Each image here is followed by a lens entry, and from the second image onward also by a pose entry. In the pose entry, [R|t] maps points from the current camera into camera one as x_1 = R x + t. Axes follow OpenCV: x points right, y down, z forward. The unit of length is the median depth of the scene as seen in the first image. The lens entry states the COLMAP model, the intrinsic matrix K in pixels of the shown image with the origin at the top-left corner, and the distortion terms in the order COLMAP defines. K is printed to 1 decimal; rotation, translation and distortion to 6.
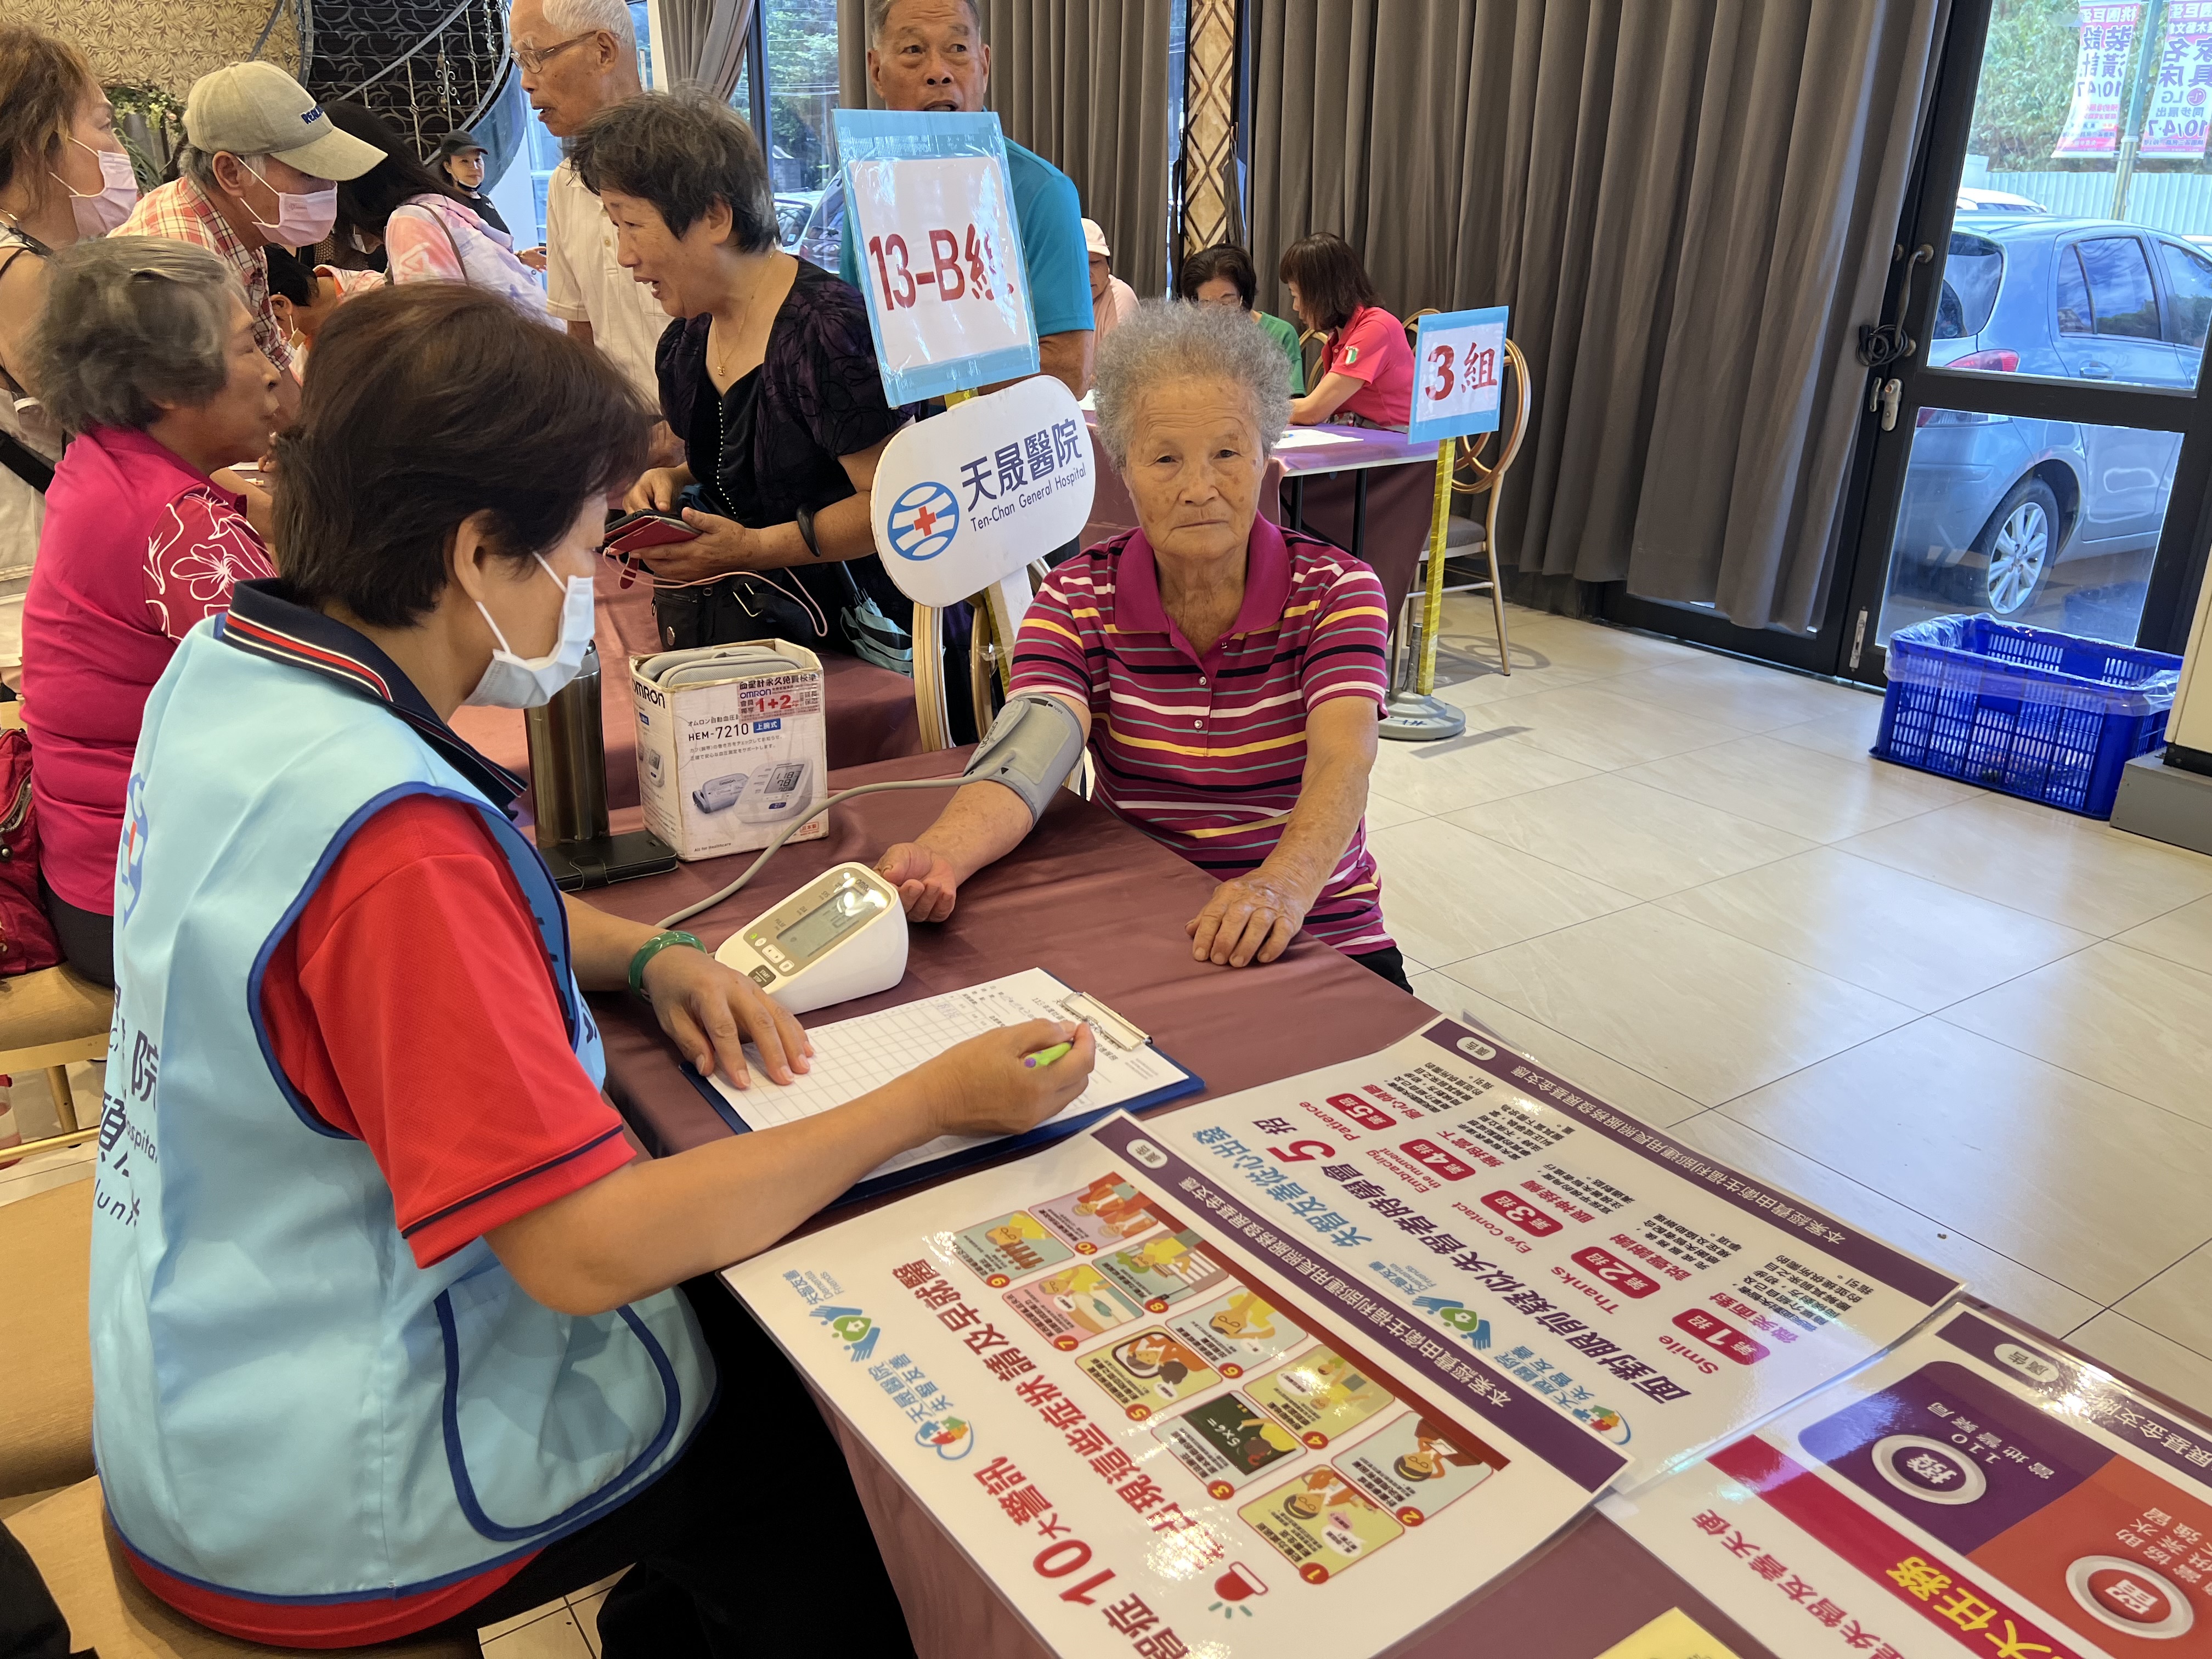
lens RADIAL K [[1679.1, 0, 1096.6], [0, 1679.1, 822.3], [0, 0, 1]] dist [-0.003949, -0.002284]
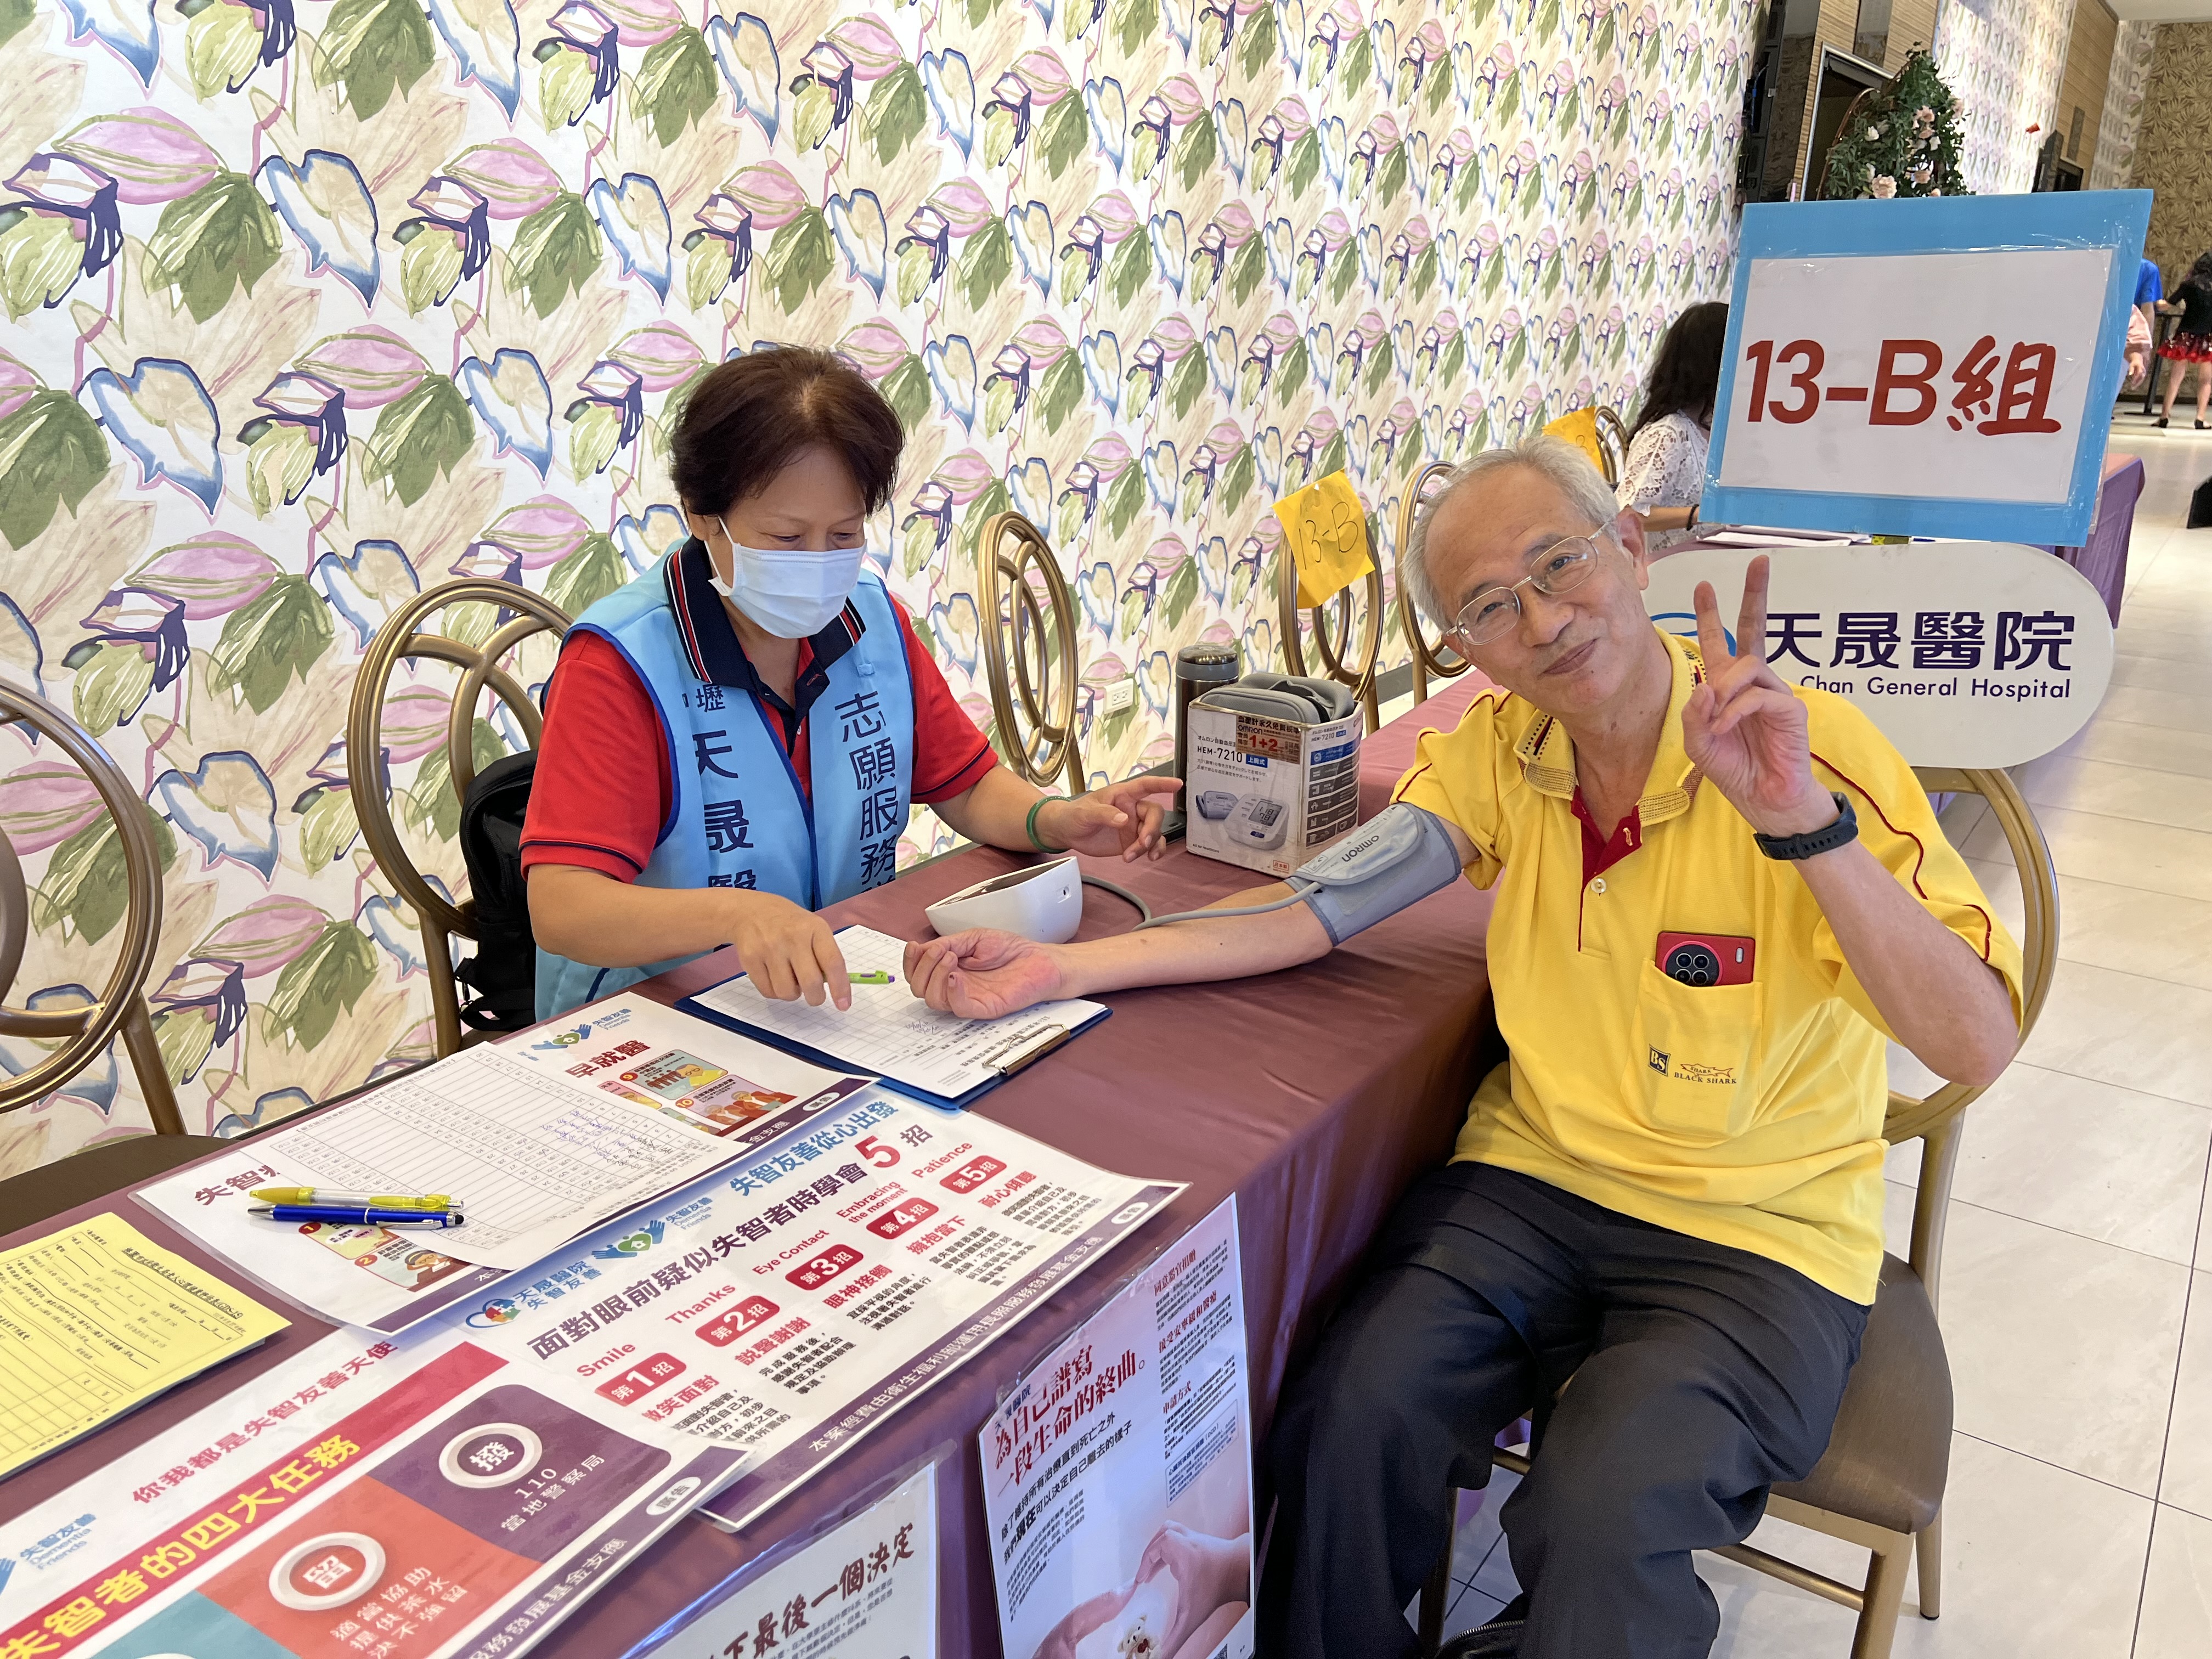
lens RADIAL K [[1679.1, 0, 1098.1], [0, 1679.1, 843.8], [0, 0, 1]] dist [-0.003949, -0.002284]
pose [[0.334236, 0.283243, -0.898921, 1.112796], [-0.334028, 0.927464, 0.168038, -0.223344], [0.881312, 0.244100, 0.404603, 0.651373]]
